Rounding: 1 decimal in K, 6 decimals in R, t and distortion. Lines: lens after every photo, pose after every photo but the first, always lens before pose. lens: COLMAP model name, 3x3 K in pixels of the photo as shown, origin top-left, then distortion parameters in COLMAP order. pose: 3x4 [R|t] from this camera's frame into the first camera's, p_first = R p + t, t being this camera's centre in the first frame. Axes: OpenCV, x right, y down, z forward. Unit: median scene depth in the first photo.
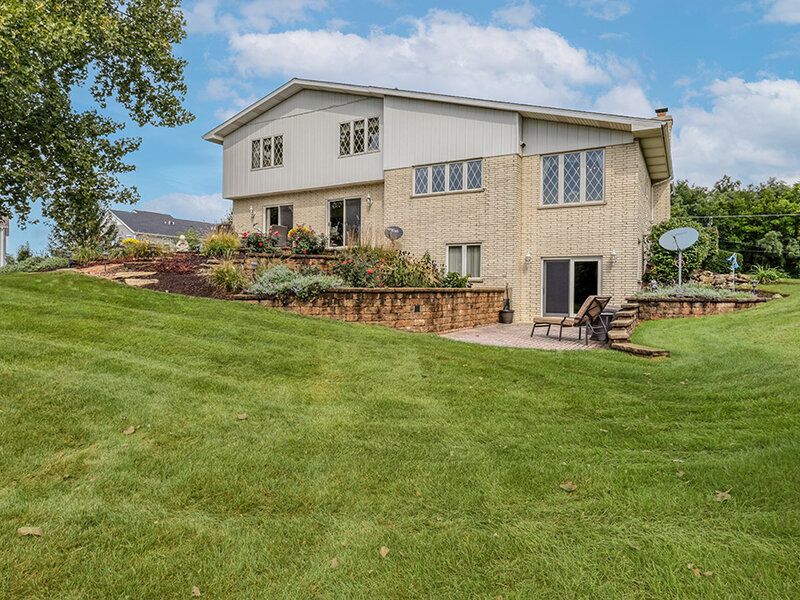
lens RADIAL K [[496.2, 0, 397.8], [0, 496.2, 296.7], [0, 0, 1]] dist [-0.007669, -0.001705]
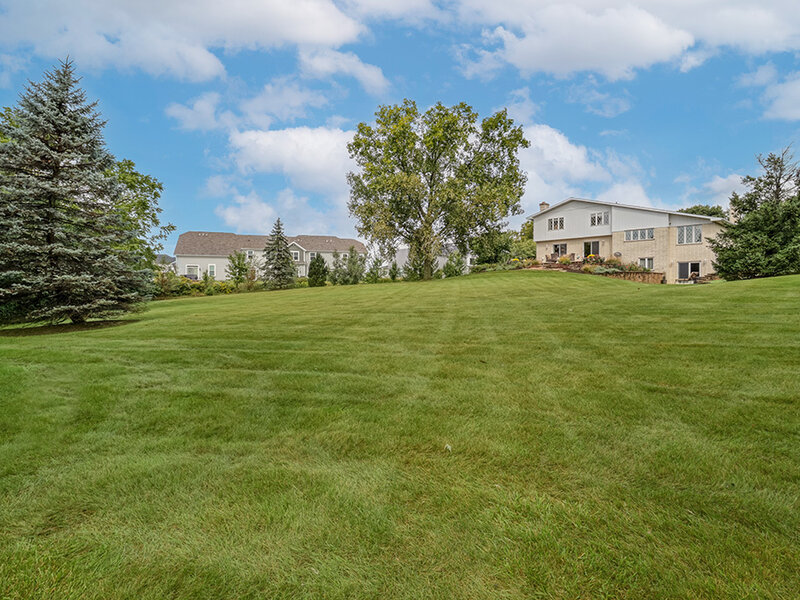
lens RADIAL K [[419.4, 0, 402.3], [0, 419.4, 295.5], [0, 0, 1]] dist [0.000591, 0.000698]
pose [[0.957326, -0.004389, -0.288975, -0.525418], [0.002644, 0.999976, -0.006427, 0.124489], [0.288997, 0.005389, 0.957315, -1.755892]]
